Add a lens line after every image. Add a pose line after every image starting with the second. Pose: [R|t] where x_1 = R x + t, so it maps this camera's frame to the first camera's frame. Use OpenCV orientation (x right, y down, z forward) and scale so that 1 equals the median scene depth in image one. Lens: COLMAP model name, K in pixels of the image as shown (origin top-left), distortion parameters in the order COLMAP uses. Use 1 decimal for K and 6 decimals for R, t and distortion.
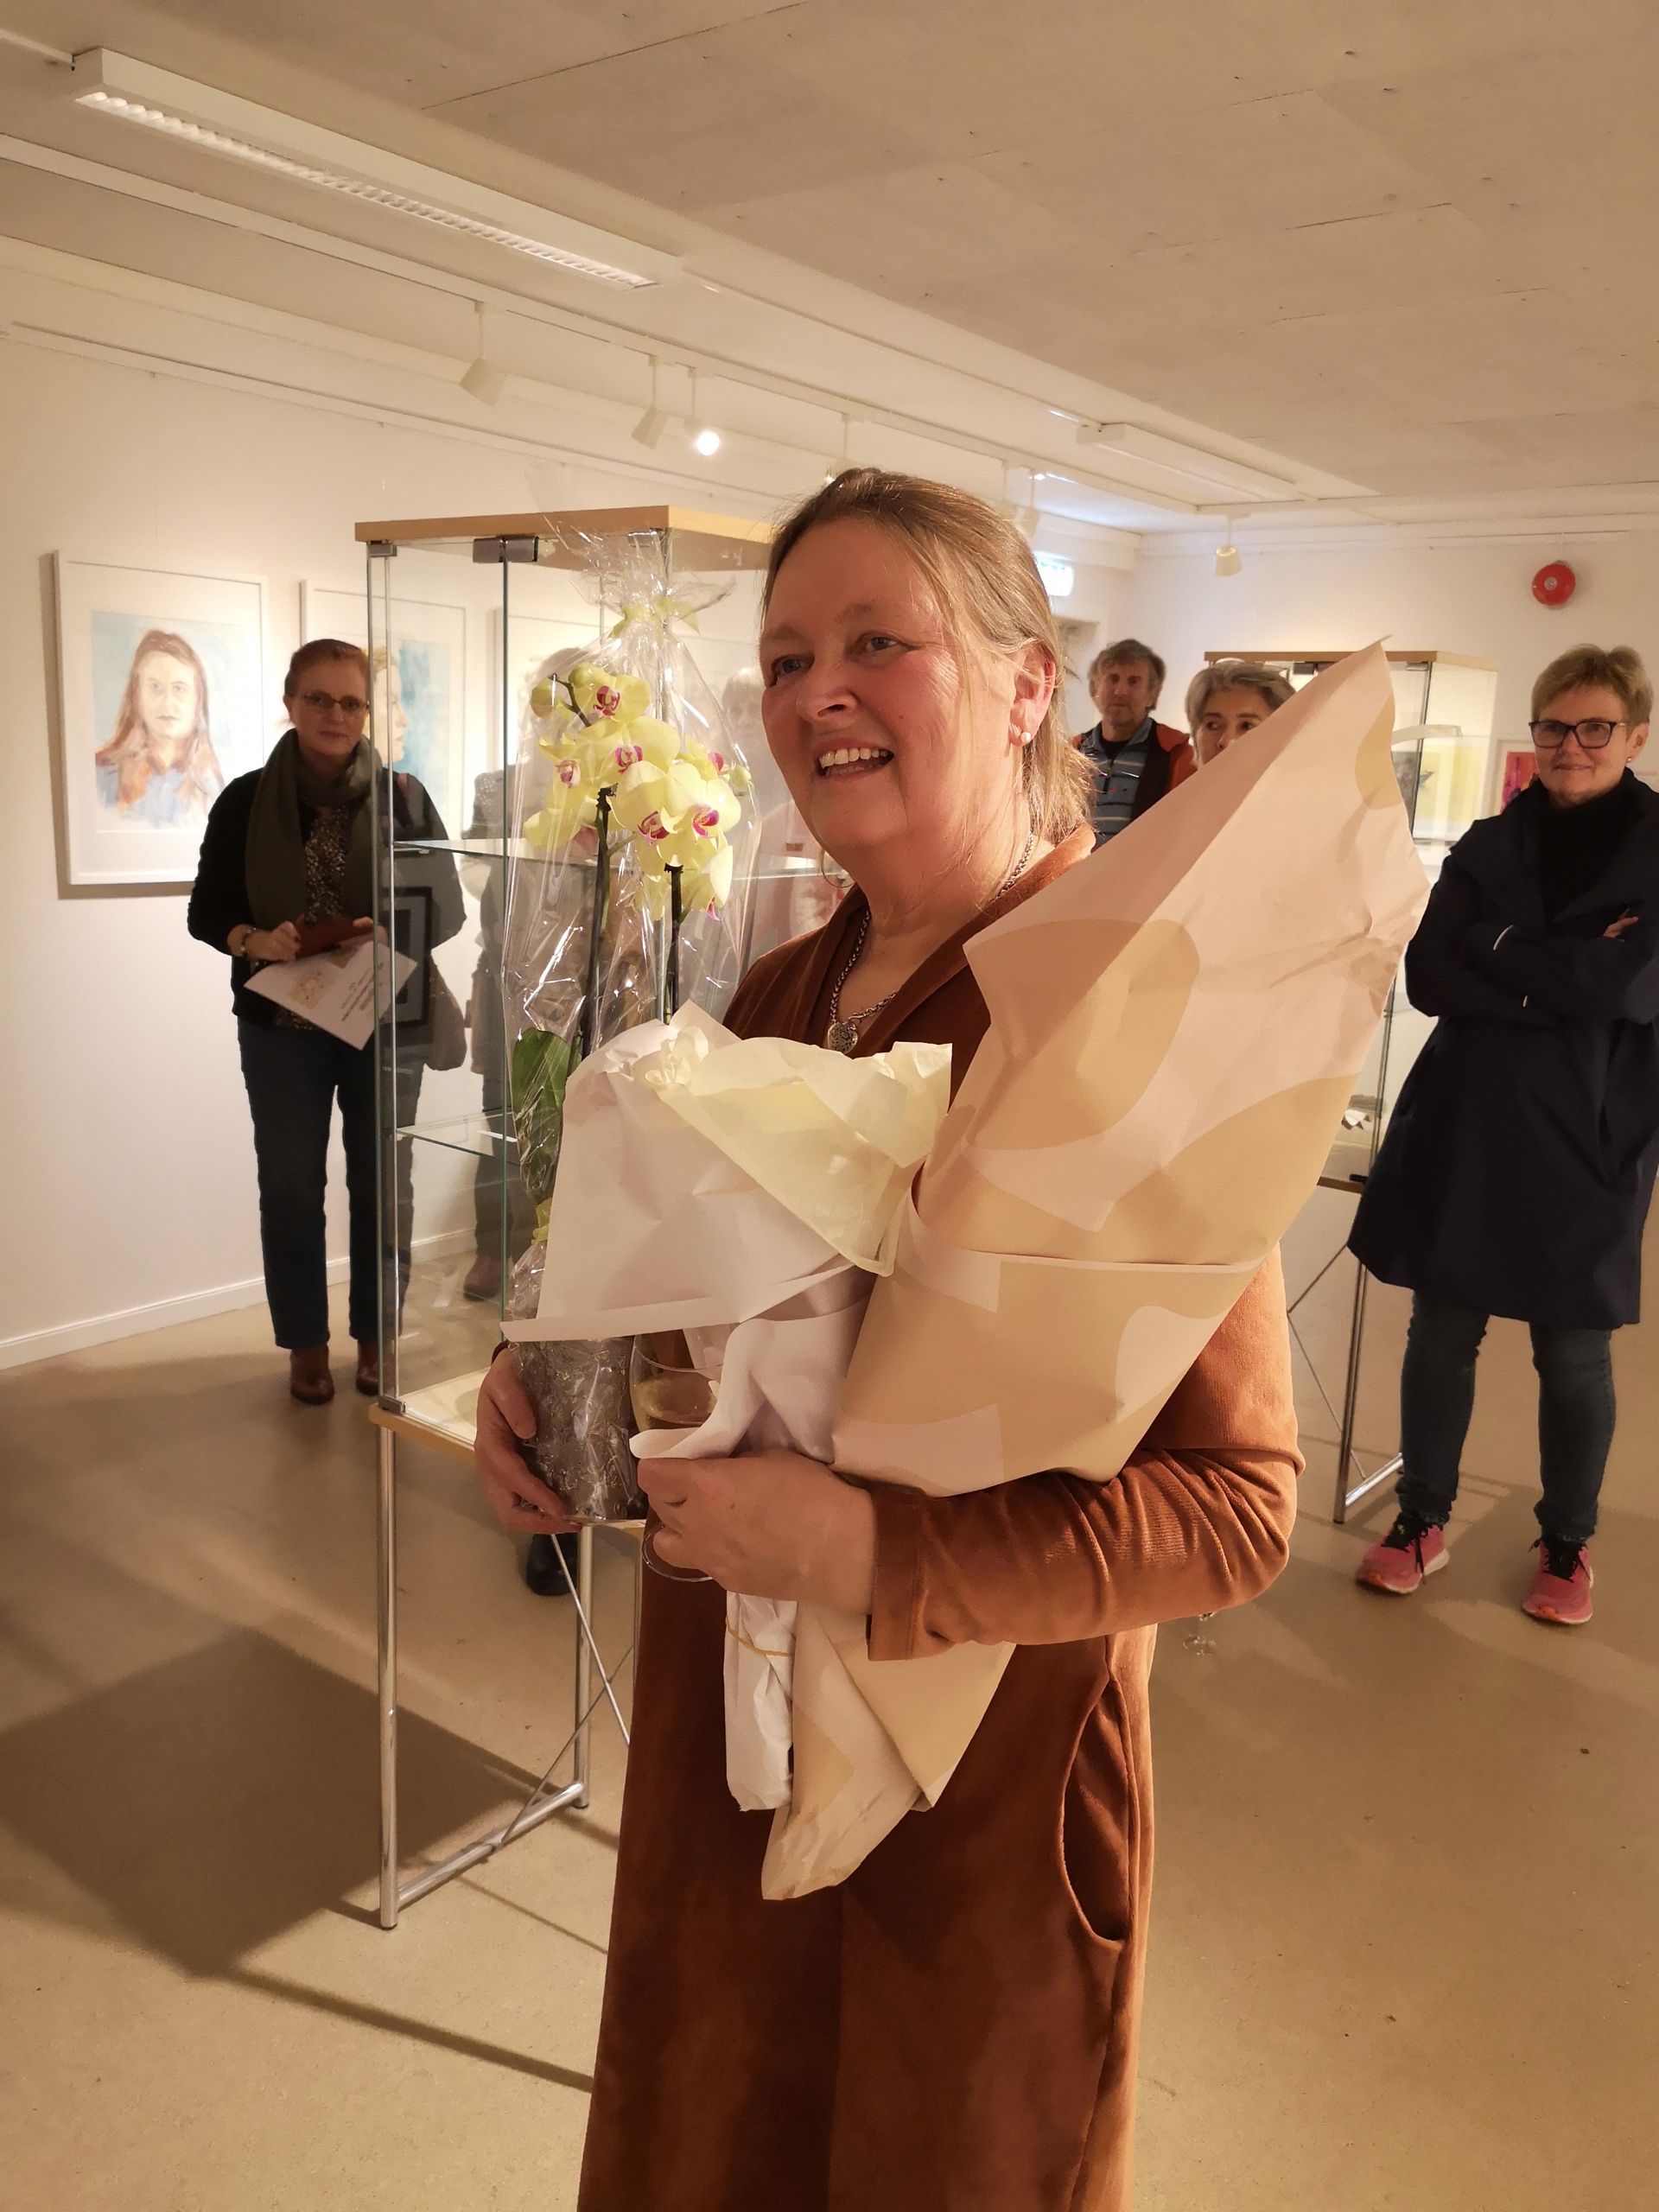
lens RADIAL K [[1763.5, 0, 841.5], [0, 1763.5, 1084.3], [0, 0, 1]] dist [0.055230, 0.006248]
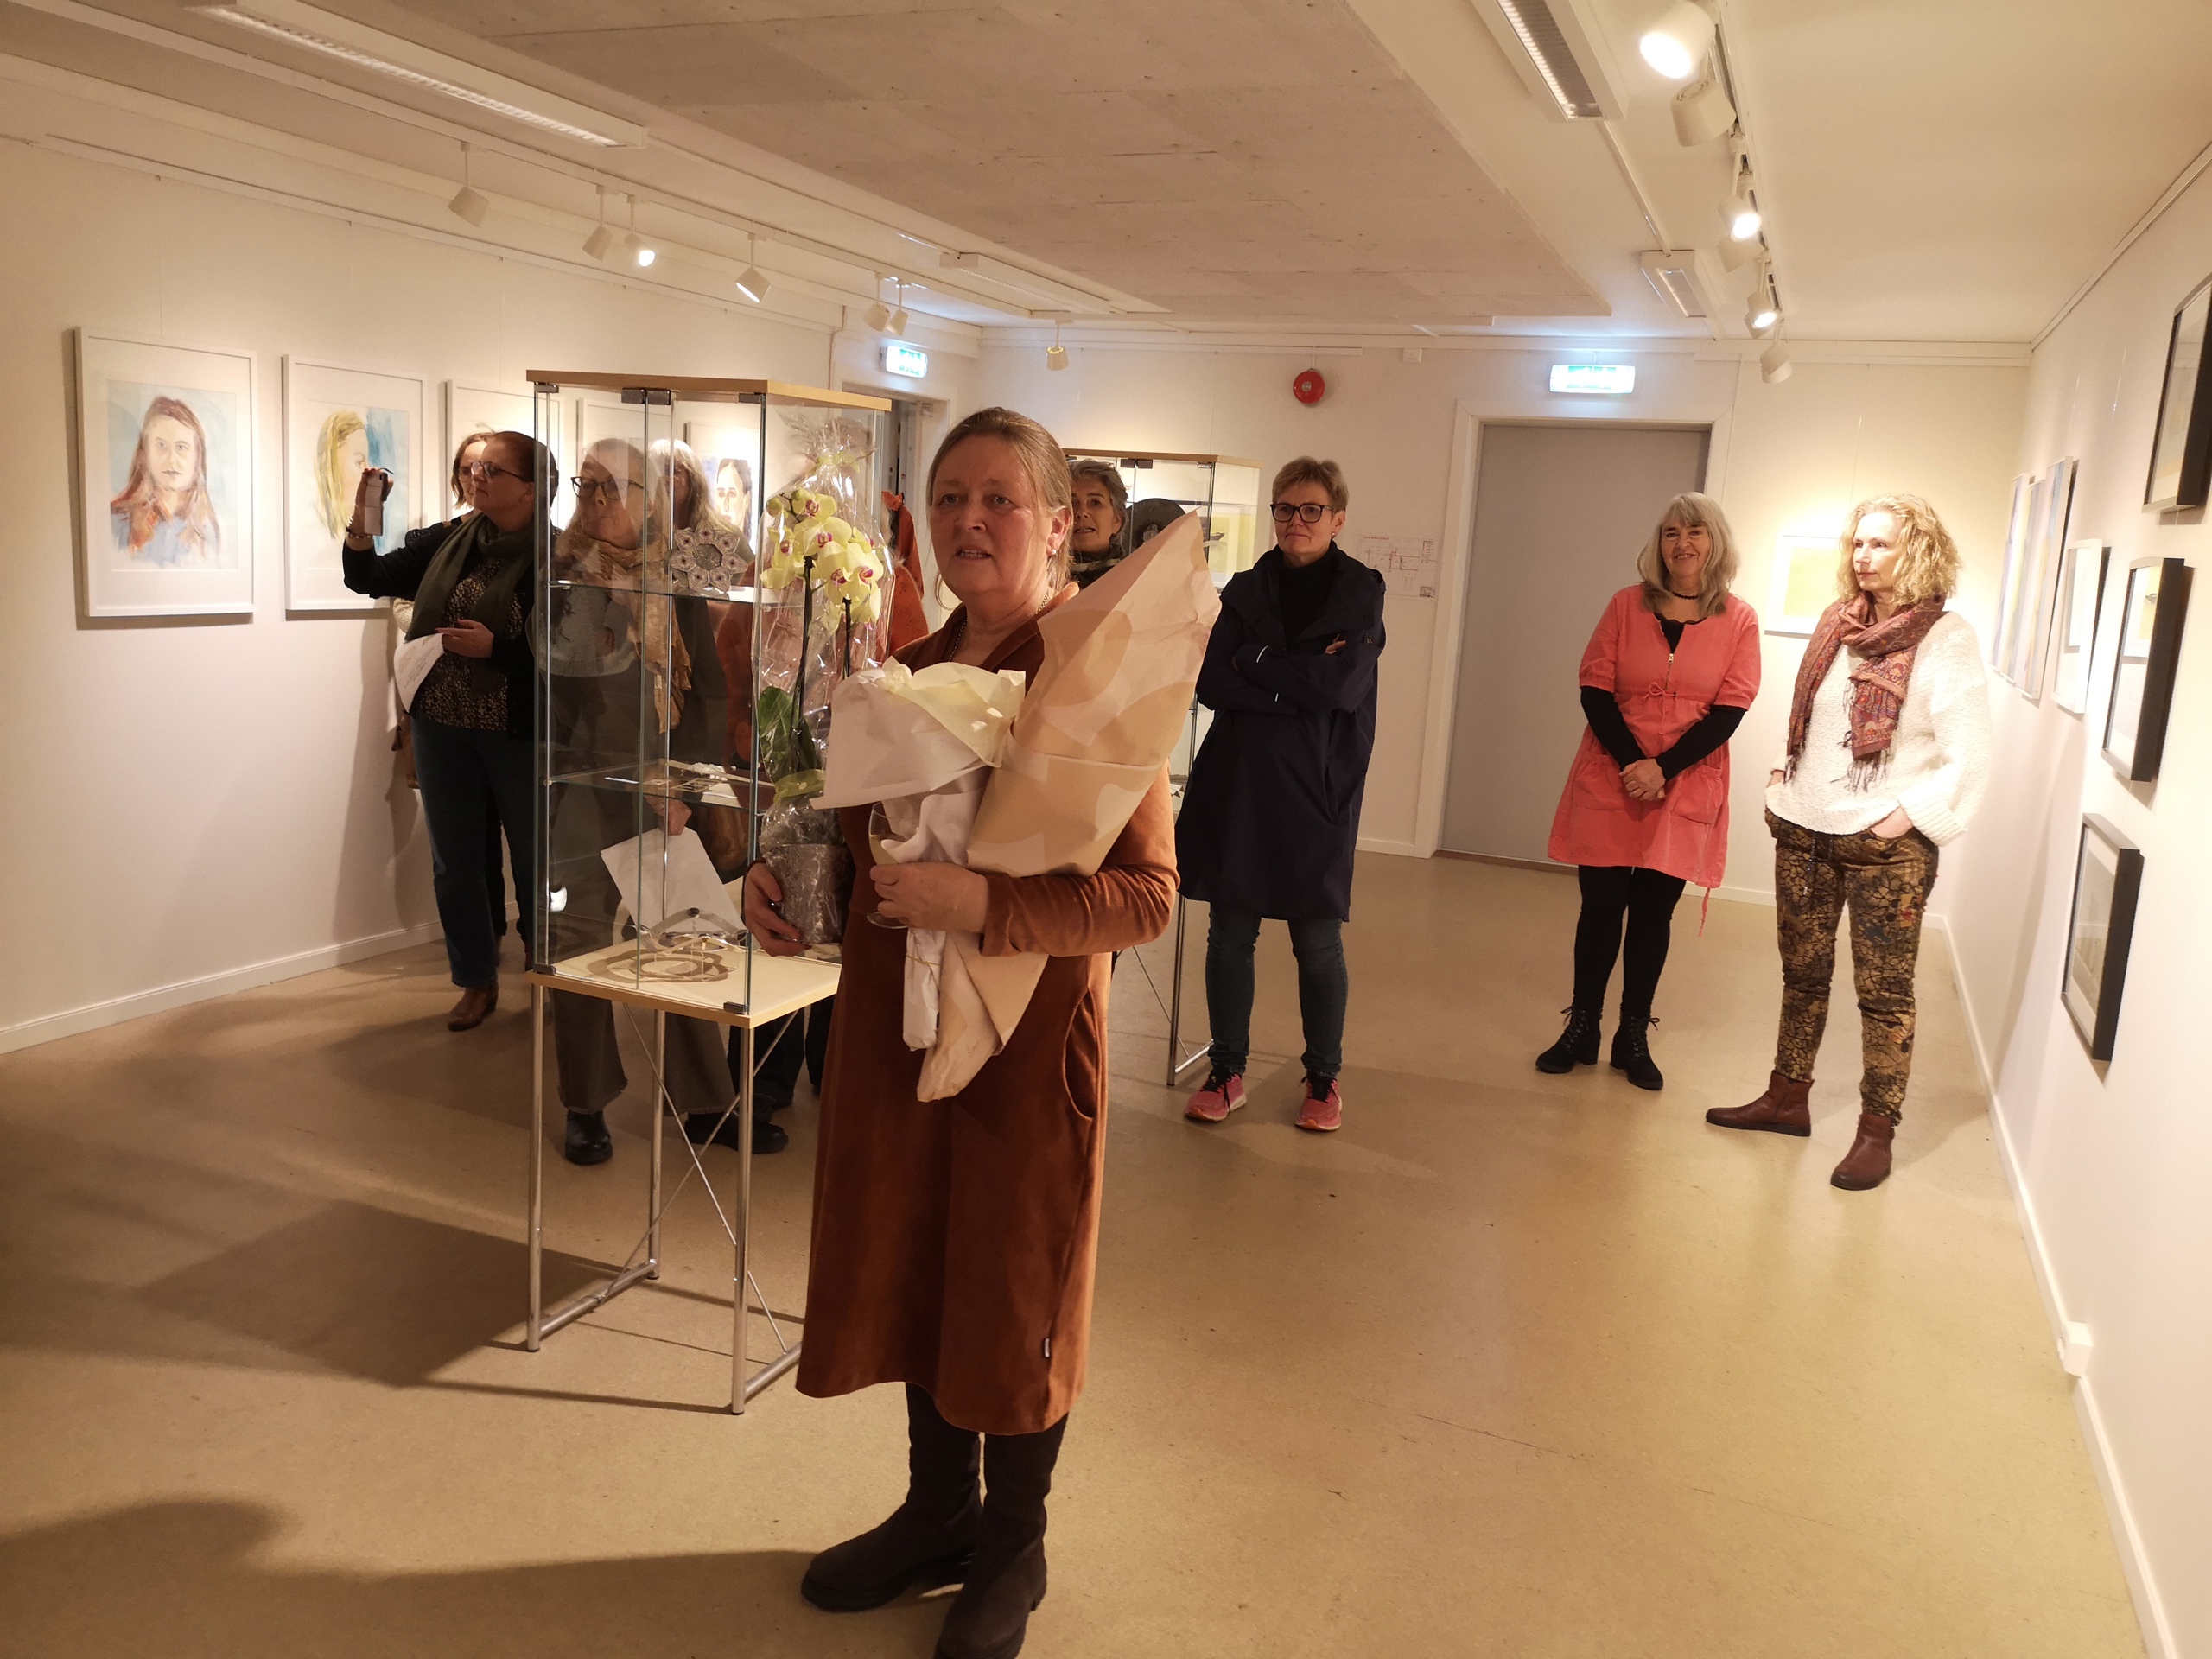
lens RADIAL K [[1763.5, 0, 1100.5], [0, 1763.5, 787.6], [0, 0, 1]] dist [0.055230, 0.006248]
pose [[0.969294, -0.023684, 0.244761, -0.113355], [0.029135, 0.999401, -0.018672, 0.049271], [-0.244172, 0.025230, 0.969404, -0.352952]]
